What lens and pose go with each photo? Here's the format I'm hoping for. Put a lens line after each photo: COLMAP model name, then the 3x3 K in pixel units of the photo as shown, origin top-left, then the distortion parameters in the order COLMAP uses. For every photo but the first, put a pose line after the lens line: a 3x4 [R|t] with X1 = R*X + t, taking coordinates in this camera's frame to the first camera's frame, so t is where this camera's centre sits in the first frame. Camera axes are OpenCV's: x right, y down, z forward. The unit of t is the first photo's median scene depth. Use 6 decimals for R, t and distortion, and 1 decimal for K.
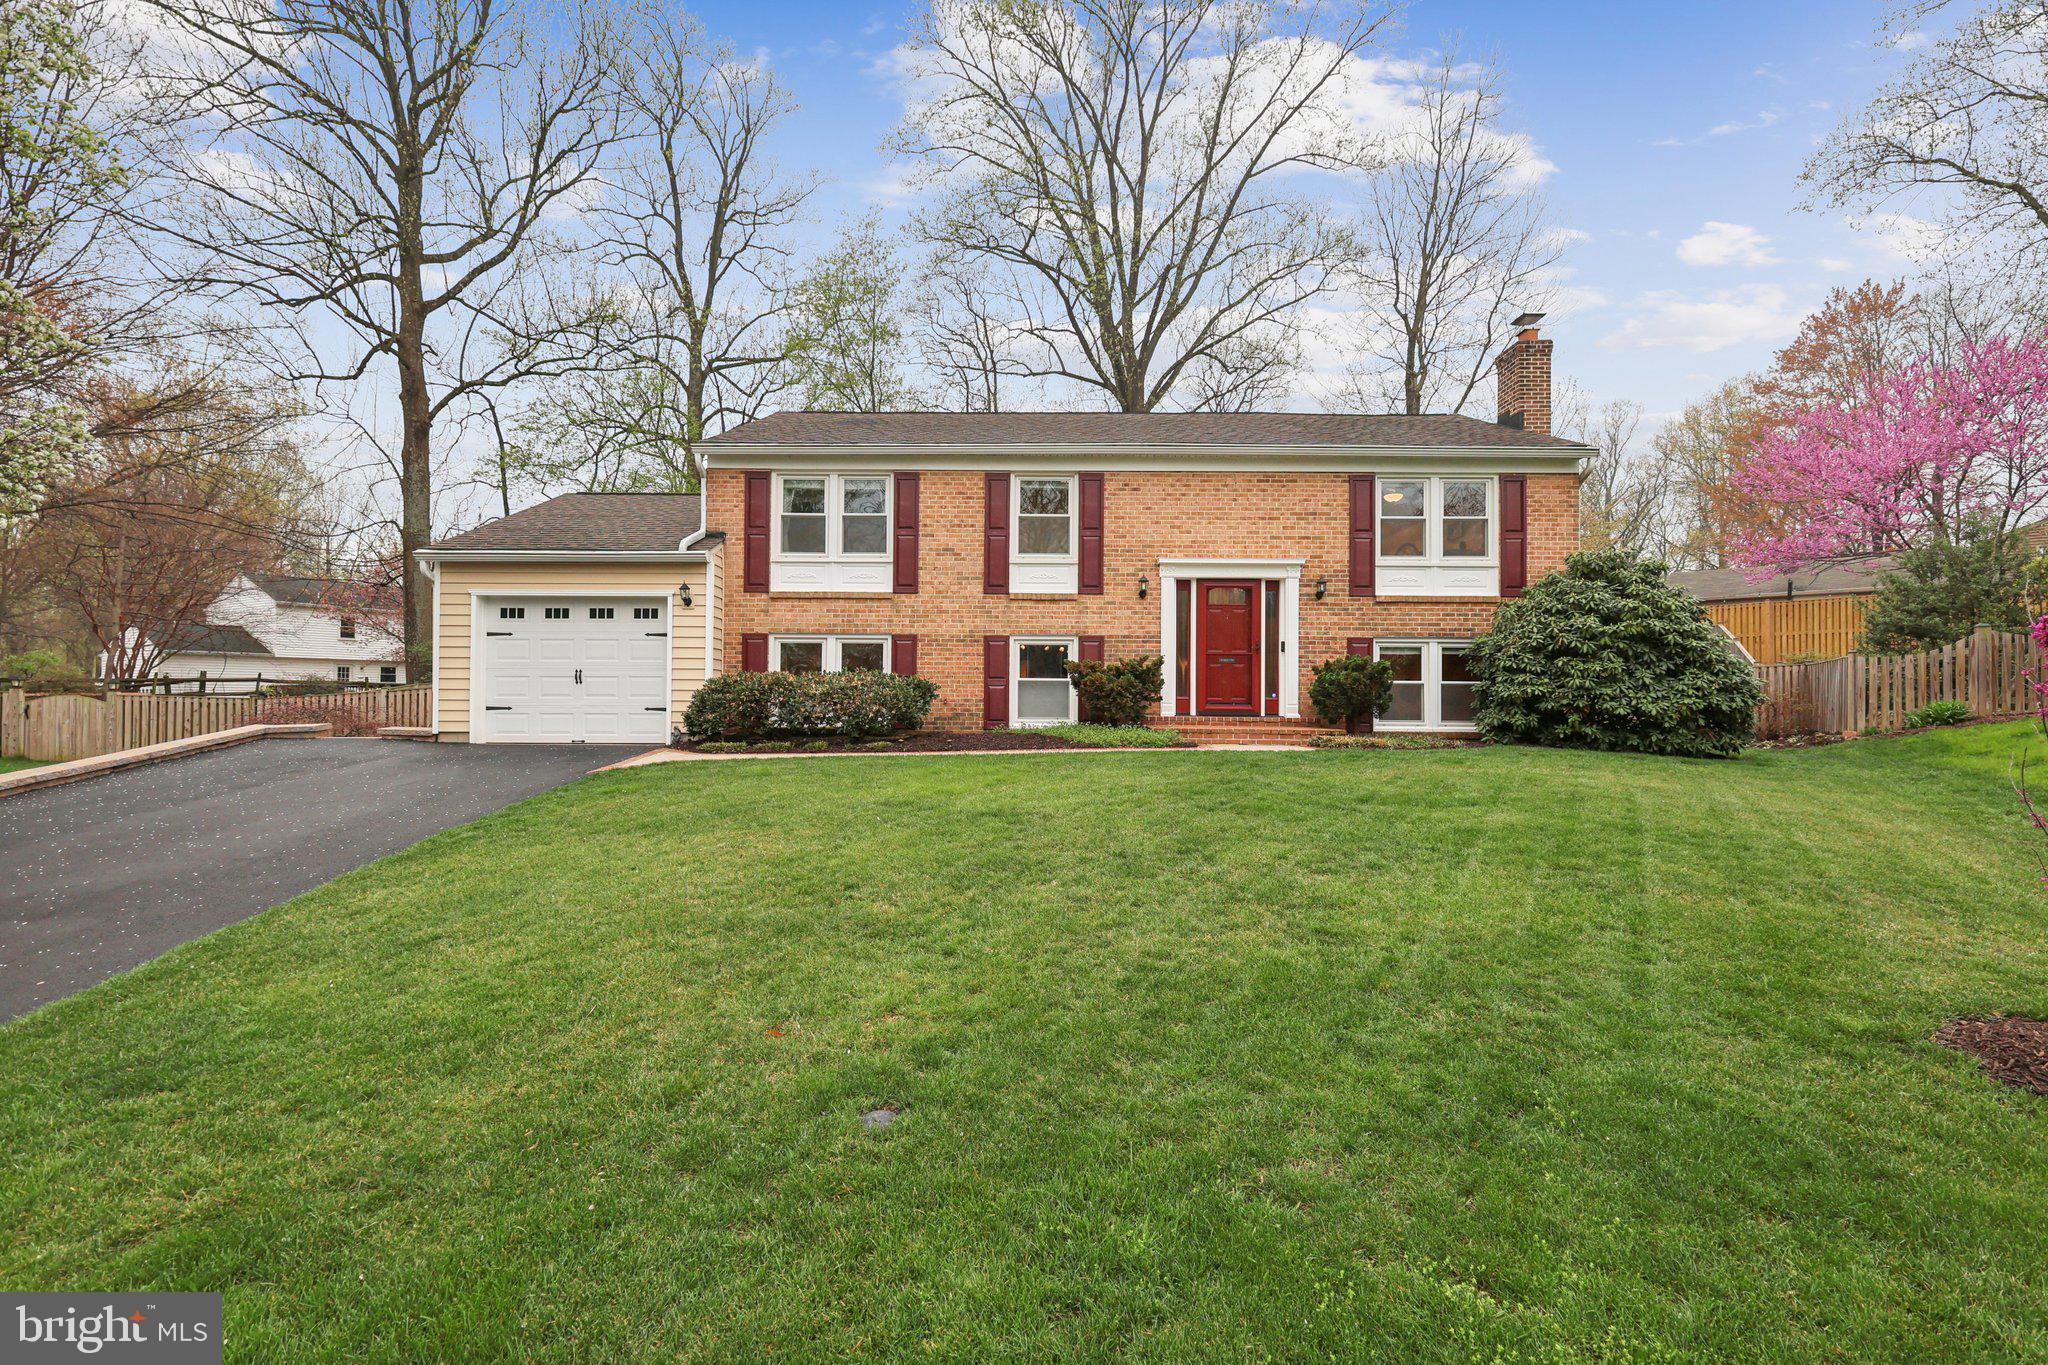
lens RADIAL K [[959.7, 0, 1015.7], [0, 959.7, 674.0], [0, 0, 1]] dist [-0.001315, -0.000275]
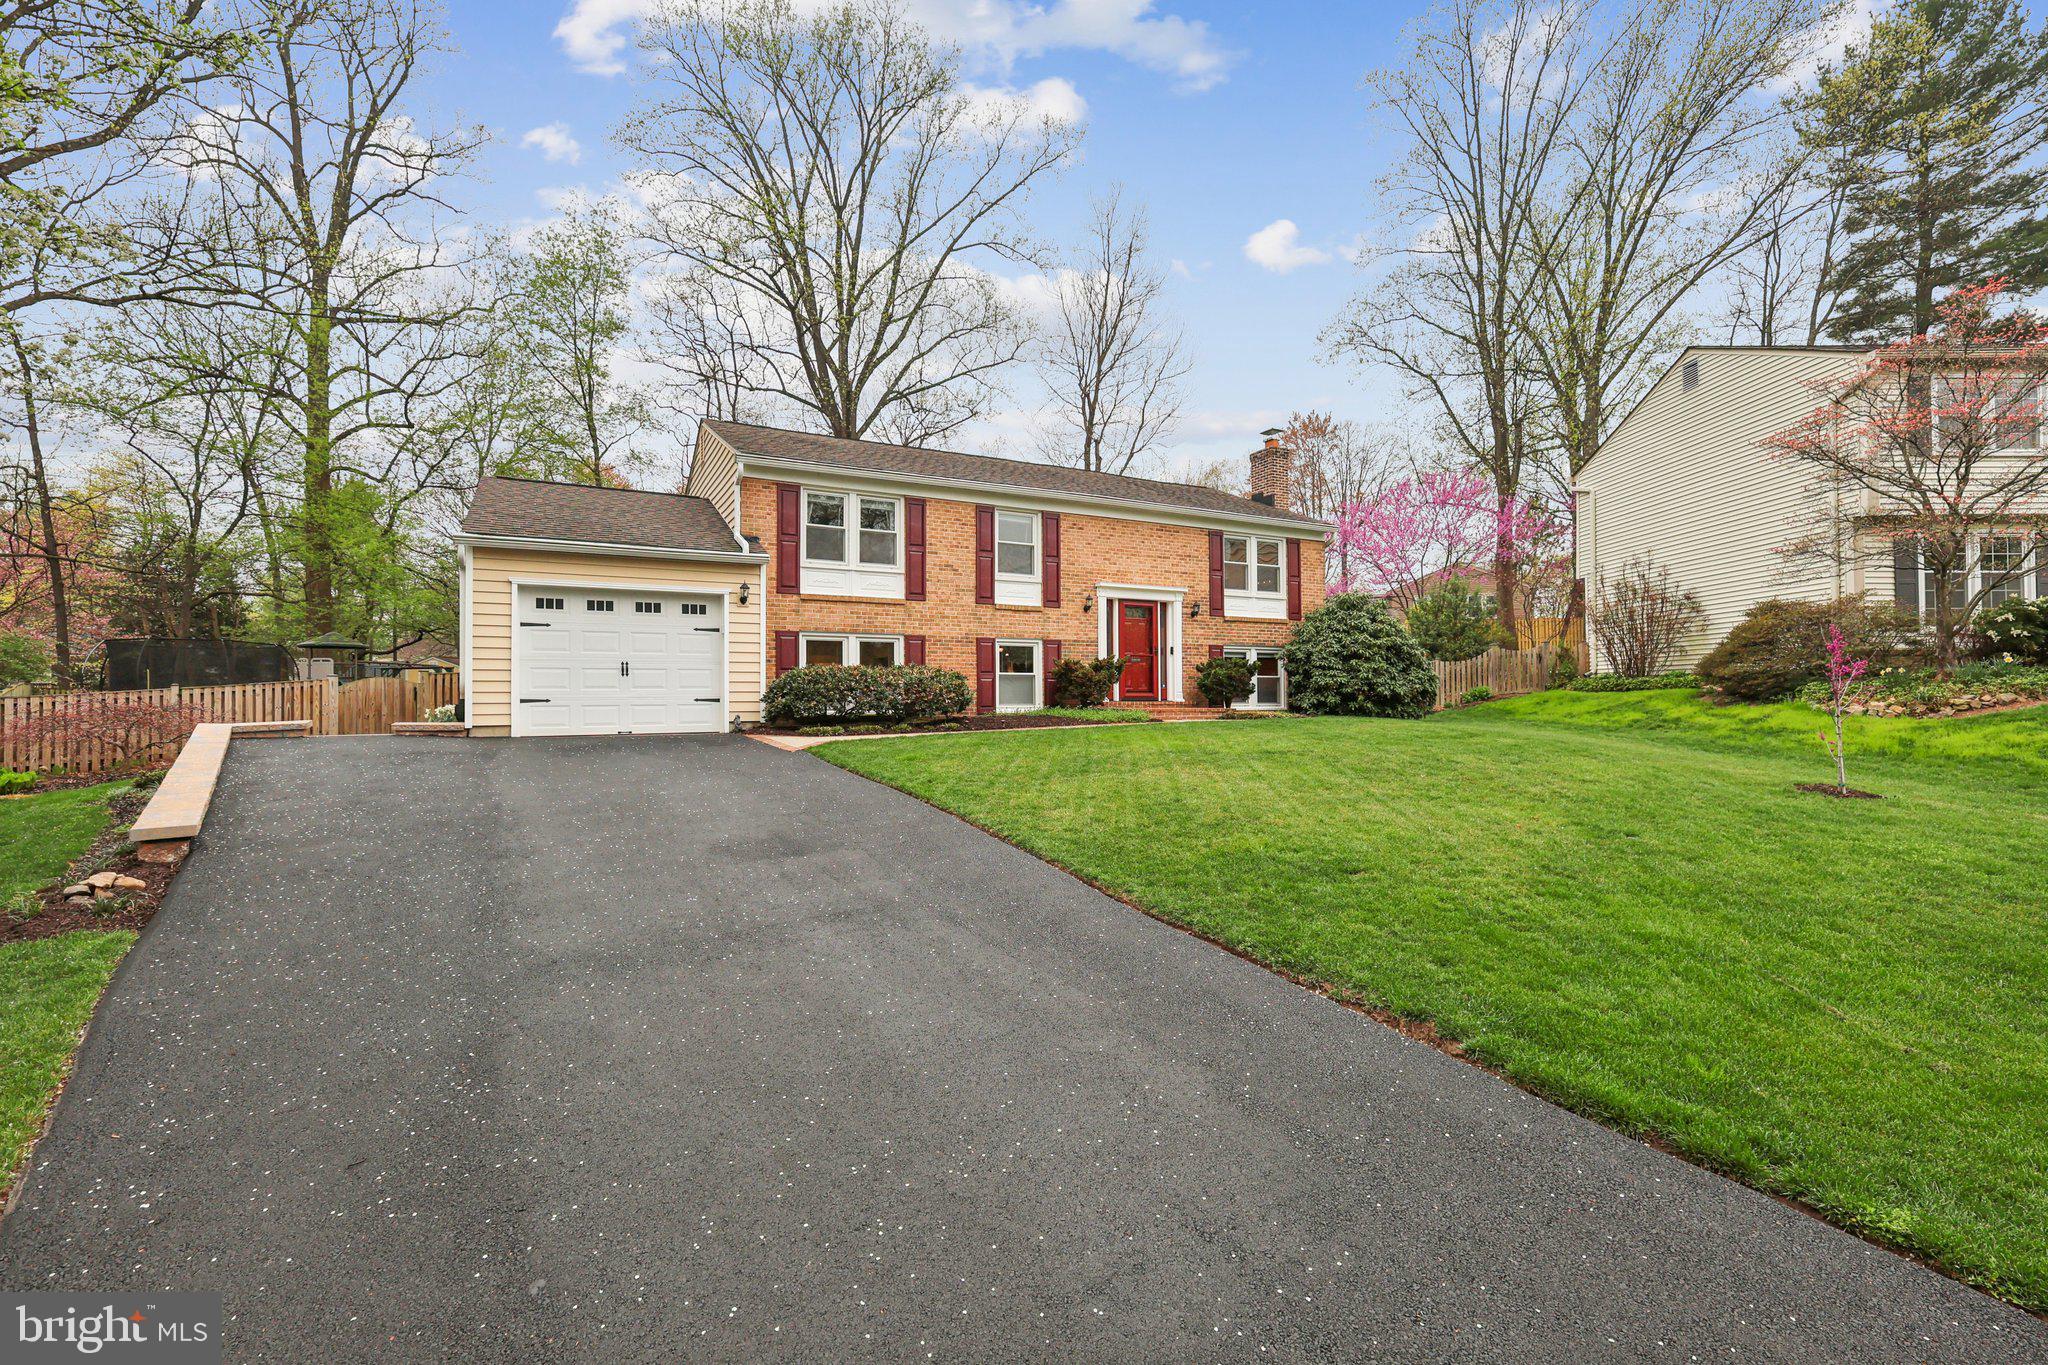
lens RADIAL K [[890.5, 0, 1040.3], [0, 890.5, 673.0], [0, 0, 1]] dist [0.001543, 0.000159]
pose [[0.876023, 0.003403, 0.482257, -0.510730], [-0.003255, 0.999994, -0.001143, 0.006465], [-0.482258, -0.000568, 0.876029, -0.038457]]
